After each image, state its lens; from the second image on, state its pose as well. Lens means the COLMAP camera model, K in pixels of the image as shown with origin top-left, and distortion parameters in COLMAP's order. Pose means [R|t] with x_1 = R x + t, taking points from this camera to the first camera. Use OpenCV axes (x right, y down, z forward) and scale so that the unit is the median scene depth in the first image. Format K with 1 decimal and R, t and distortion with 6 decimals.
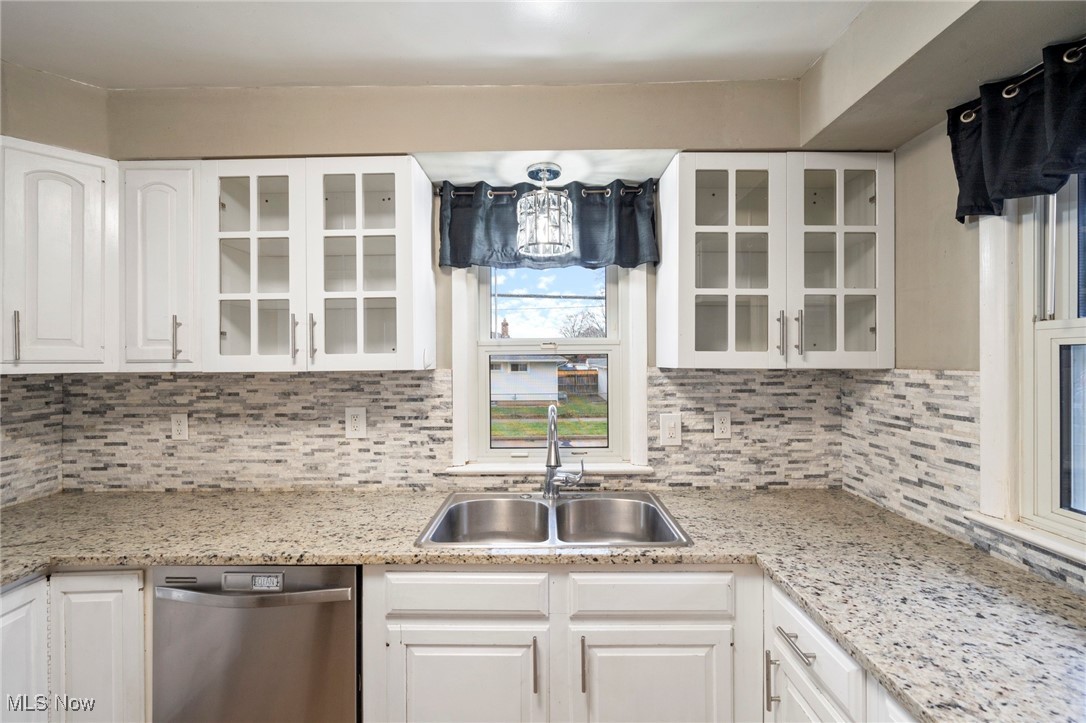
lens RADIAL K [[467.4, 0, 547.6], [0, 467.4, 359.0], [0, 0, 1]] dist [-0.002370, 0.001537]
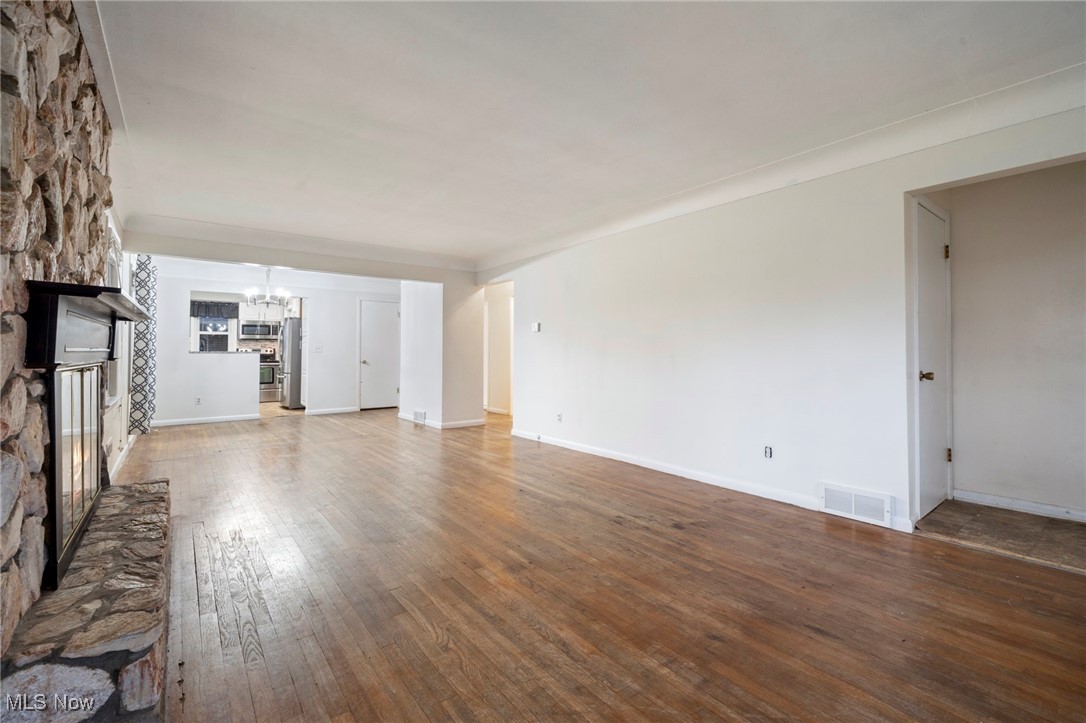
lens RADIAL K [[467.4, 0, 533.0], [0, 467.4, 343.5], [0, 0, 1]] dist [-0.002370, 0.001537]
pose [[-0.612429, 0.022663, 0.790201, -5.953035], [0.006148, 0.999695, -0.023906, 0.241711], [-0.790502, -0.009783, -0.612381, 0.885103]]
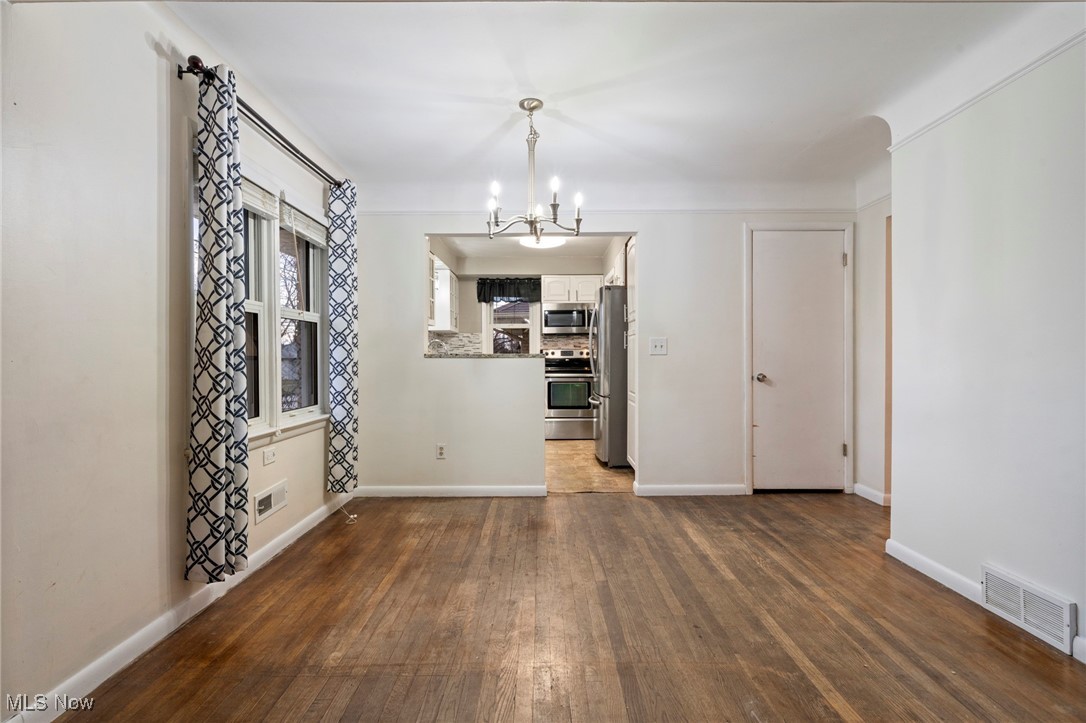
lens RADIAL K [[546.0, 0, 543.6], [0, 546.0, 357.8], [0, 0, 1]] dist [0.001579, 0.000176]
pose [[-0.011327, 0.004589, 0.999925, -3.468074], [0.004604, 0.999979, -0.004537, 0.226645], [-0.999925, 0.004552, -0.011348, 0.283698]]
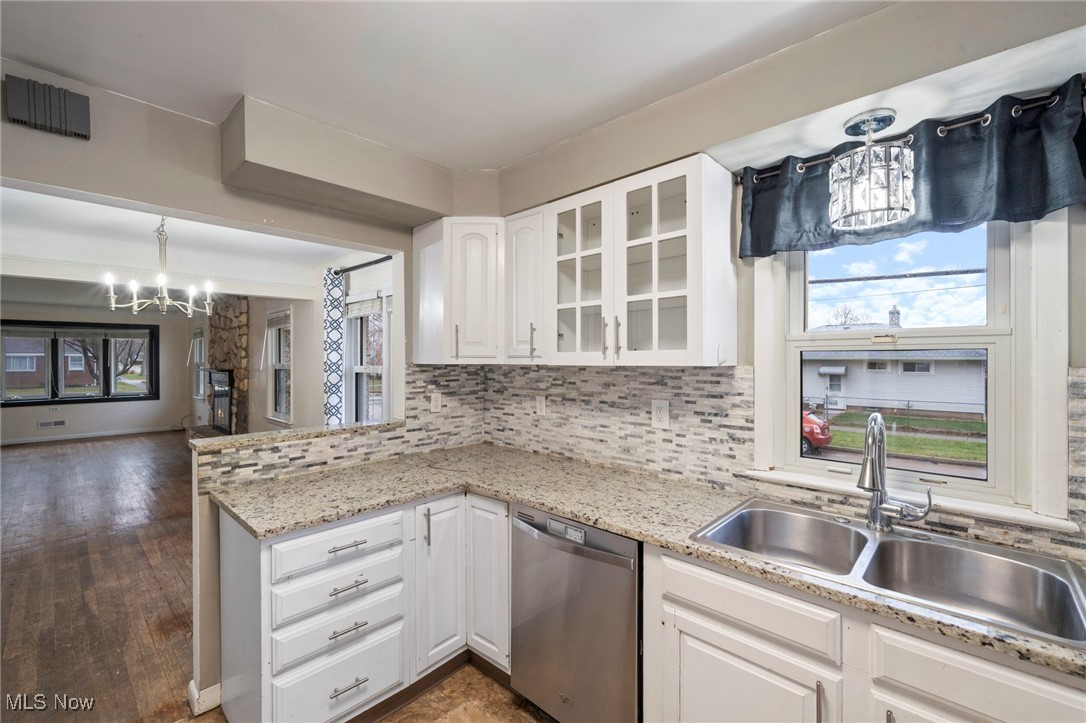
lens RADIAL K [[467.4, 0, 535.3], [0, 467.4, 358.5], [0, 0, 1]] dist [-0.002370, 0.001537]
pose [[0.724287, 0.006339, -0.689470, 0.127522], [-0.000945, 0.999966, 0.008201, -0.001077], [0.689498, -0.005288, 0.724268, 0.019645]]
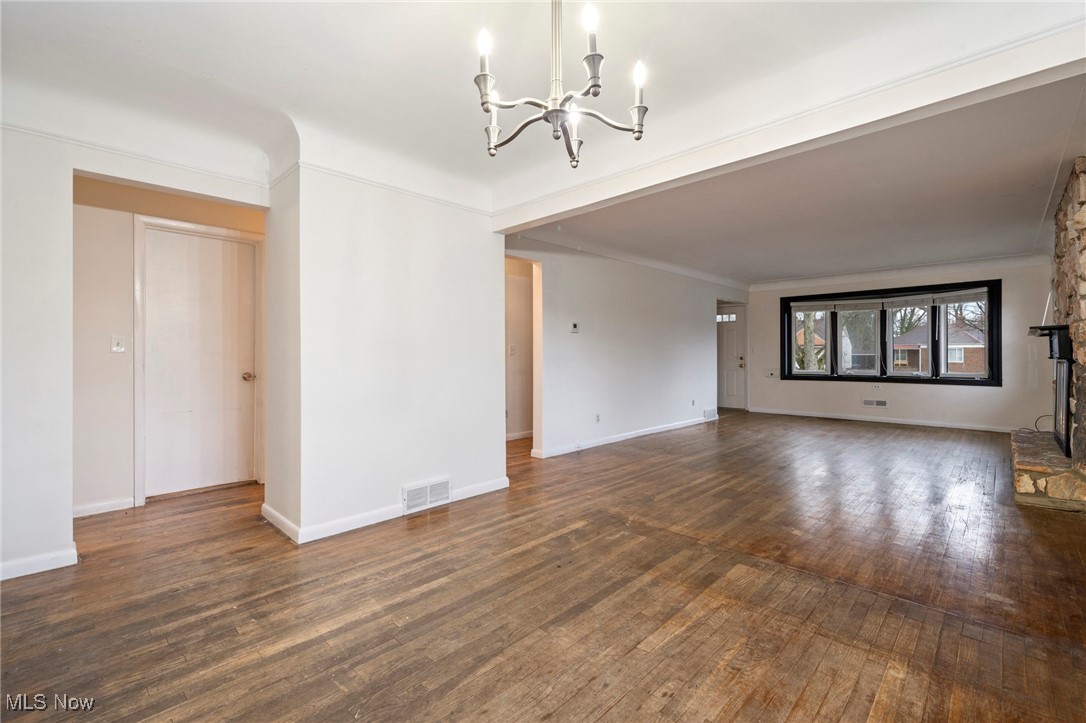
lens RADIAL K [[467.4, 0, 541.1], [0, 467.4, 353.0], [0, 0, 1]] dist [-0.002370, 0.001537]
pose [[-0.695806, 0.004520, -0.718215, -1.341189], [0.006670, 0.999978, -0.000169, 0.211988], [0.718198, -0.004908, -0.695821, 0.807160]]
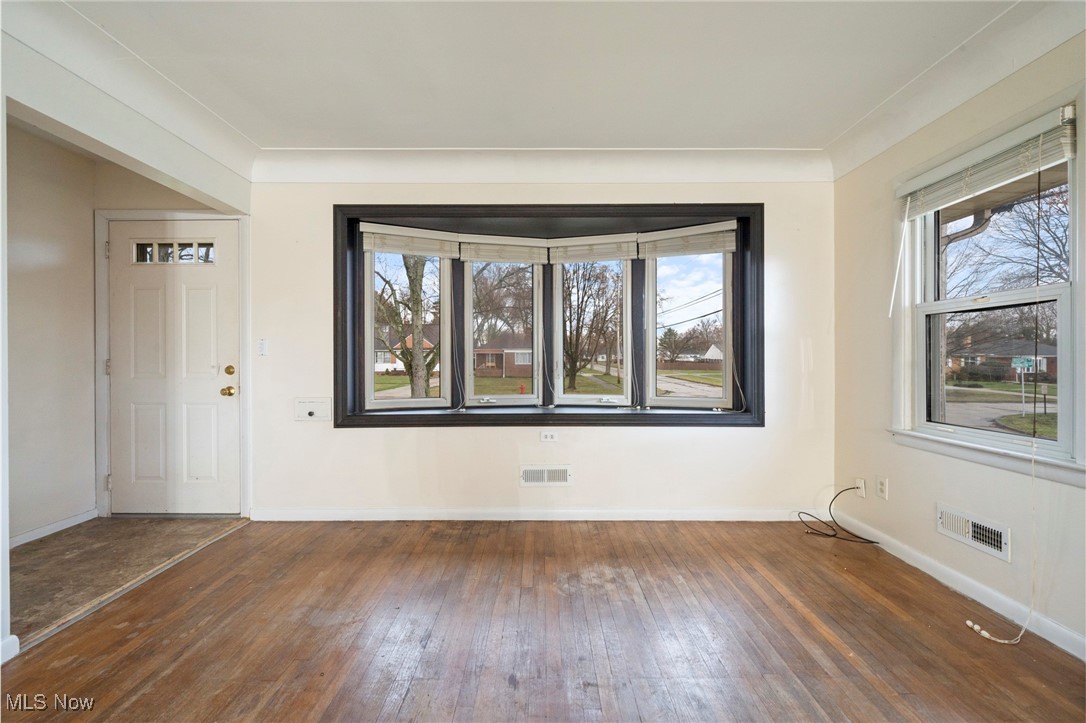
lens RADIAL K [[467.4, 0, 541.0], [0, 467.4, 358.2], [0, 0, 1]] dist [-0.002370, 0.001537]
pose [[0.006740, 0.007450, -0.999950, -4.559168], [0.001353, 0.999971, 0.007459, 0.225603], [0.999976, -0.001403, 0.006730, 0.046378]]
